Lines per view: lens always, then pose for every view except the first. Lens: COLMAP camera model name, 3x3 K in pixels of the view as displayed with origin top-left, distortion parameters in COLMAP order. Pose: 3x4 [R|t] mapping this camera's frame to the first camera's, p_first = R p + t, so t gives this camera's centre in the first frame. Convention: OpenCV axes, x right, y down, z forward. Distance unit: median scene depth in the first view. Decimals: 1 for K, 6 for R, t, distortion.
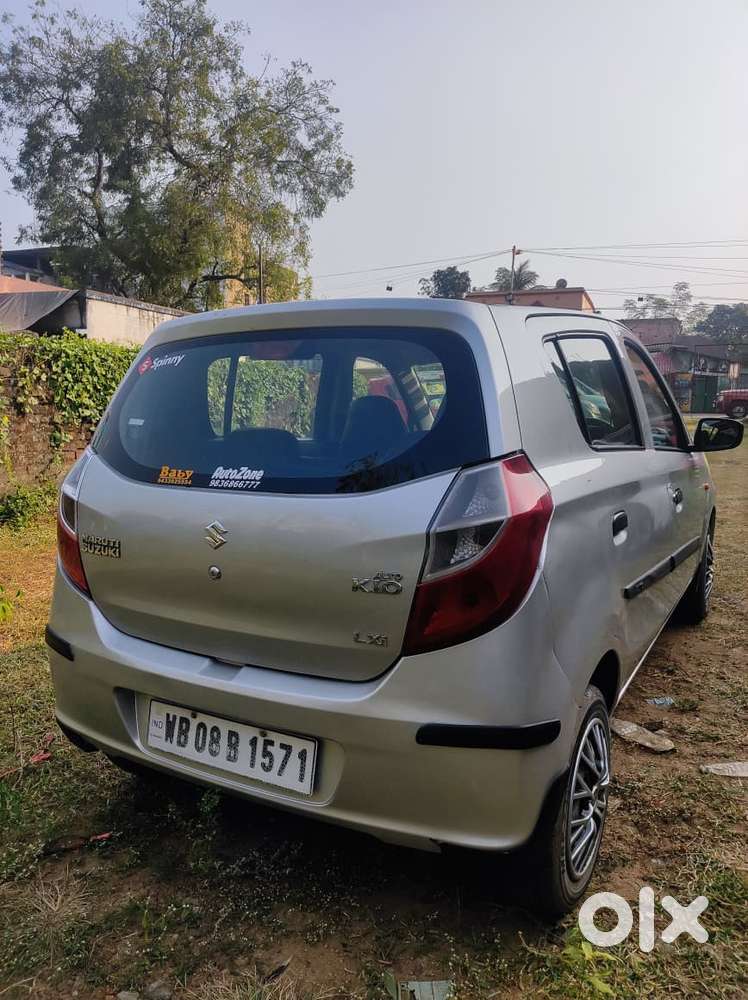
lens RADIAL K [[738.4, 0, 373.0], [0, 738.4, 503.0], [0, 0, 1]] dist [0.100951, -0.162375]
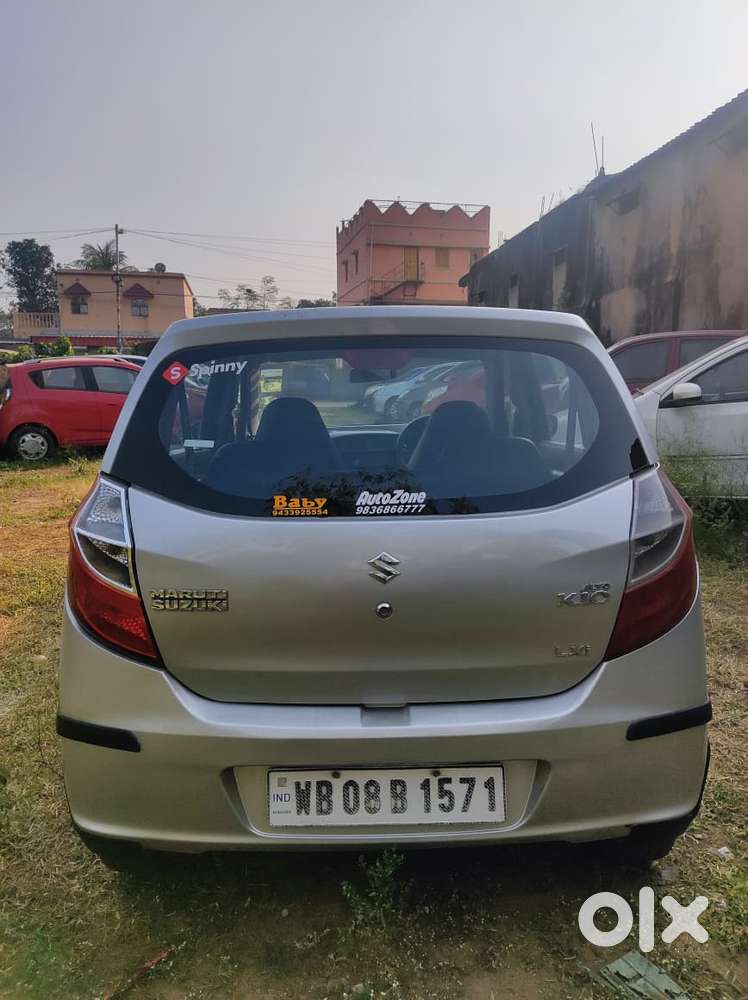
lens RADIAL K [[734.9, 0, 372.3], [0, 734.9, 504.6], [0, 0, 1]] dist [0.100894, -0.152925]
pose [[0.863098, -0.089545, 0.497035, -0.606537], [0.078658, 0.995981, 0.042847, -0.066803], [-0.498874, 0.002115, 0.866672, 0.218935]]
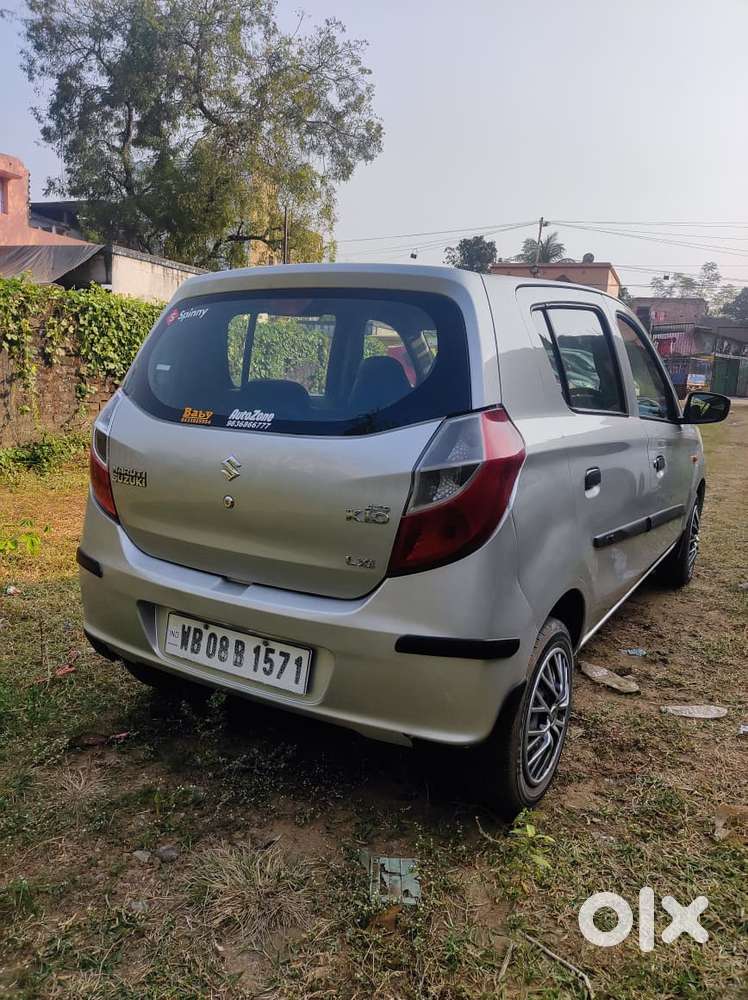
lens RADIAL K [[734.9, 0, 372.3], [0, 734.9, 504.6], [0, 0, 1]] dist [0.100894, -0.152925]
pose [[0.998692, 0.047405, -0.019154, 0.027577], [-0.046522, 0.997941, 0.044146, 0.035024], [0.021207, -0.043197, 0.998841, -0.120708]]
